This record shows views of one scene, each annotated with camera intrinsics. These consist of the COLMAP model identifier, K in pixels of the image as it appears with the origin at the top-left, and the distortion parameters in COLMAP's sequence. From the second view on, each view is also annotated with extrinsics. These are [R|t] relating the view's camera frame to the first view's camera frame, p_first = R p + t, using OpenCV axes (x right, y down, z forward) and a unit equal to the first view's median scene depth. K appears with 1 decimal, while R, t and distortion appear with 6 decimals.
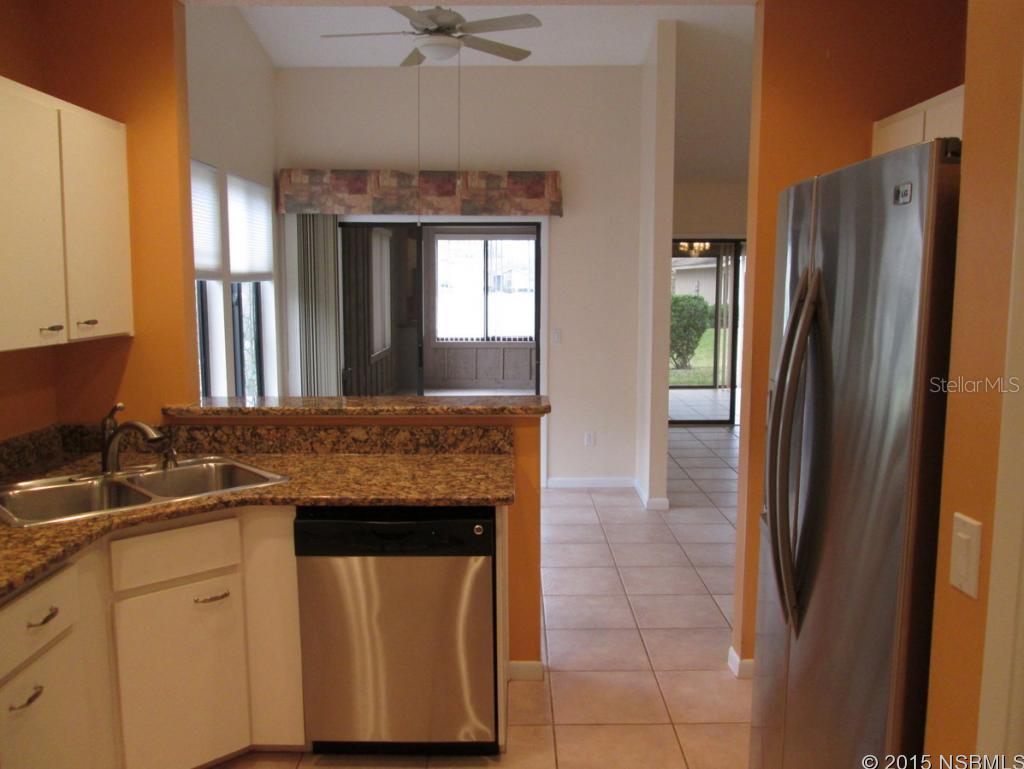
lens RADIAL K [[908.8, 0, 512.0], [0, 908.8, 384.5], [0, 0, 1]] dist [-0.008165, -0.002872]
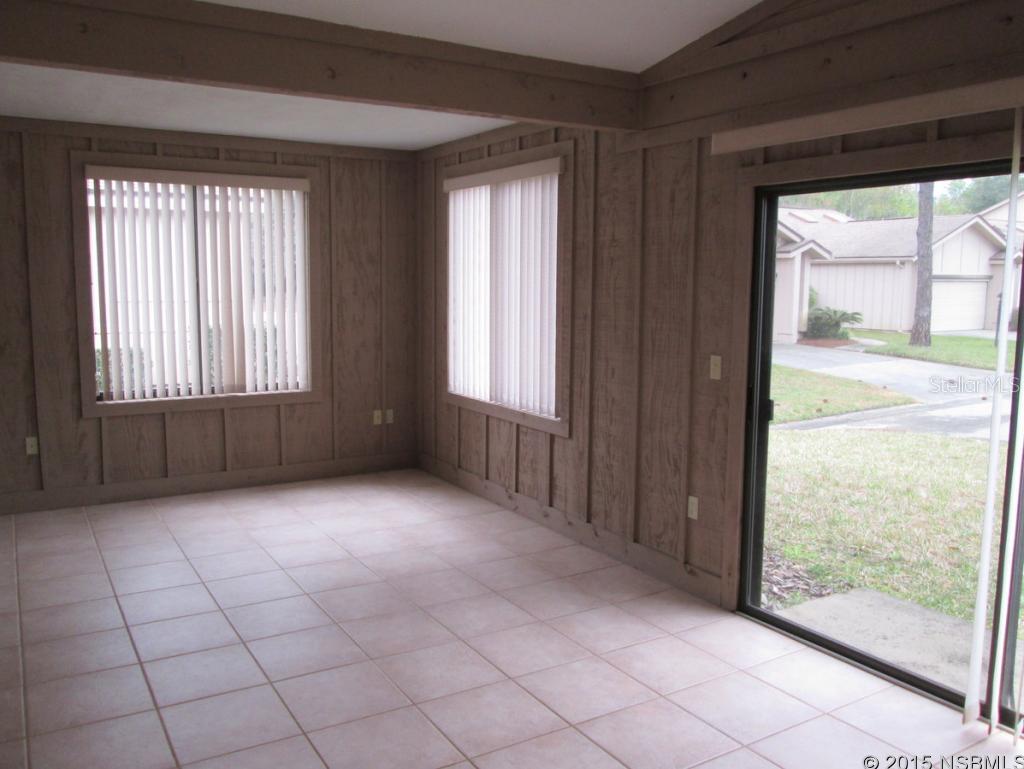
lens RADIAL K [[846.0, 0, 512.0], [0, 846.0, 384.5], [0, 0, 1]] dist [-0.083209, -0.003324]
pose [[0.517419, 0.106395, -0.849092, 0.683788], [-0.104338, 0.992681, 0.060806, -0.167502], [0.849347, 0.057130, 0.524733, 1.493364]]
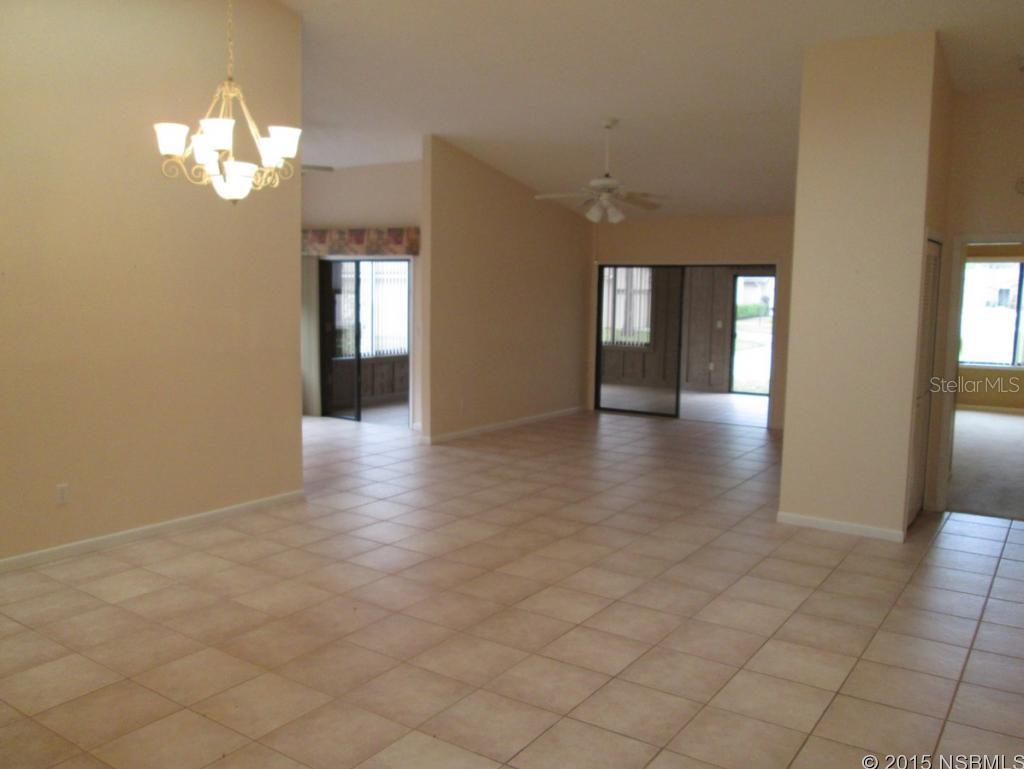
lens RADIAL K [[846.0, 0, 512.0], [0, 846.0, 384.5], [0, 0, 1]] dist [-0.083209, -0.003324]
pose [[0.823137, 0.076268, -0.562697, 1.018292], [-0.081863, 0.996526, 0.015317, 0.002015], [0.561910, 0.033456, 0.826521, -0.104020]]
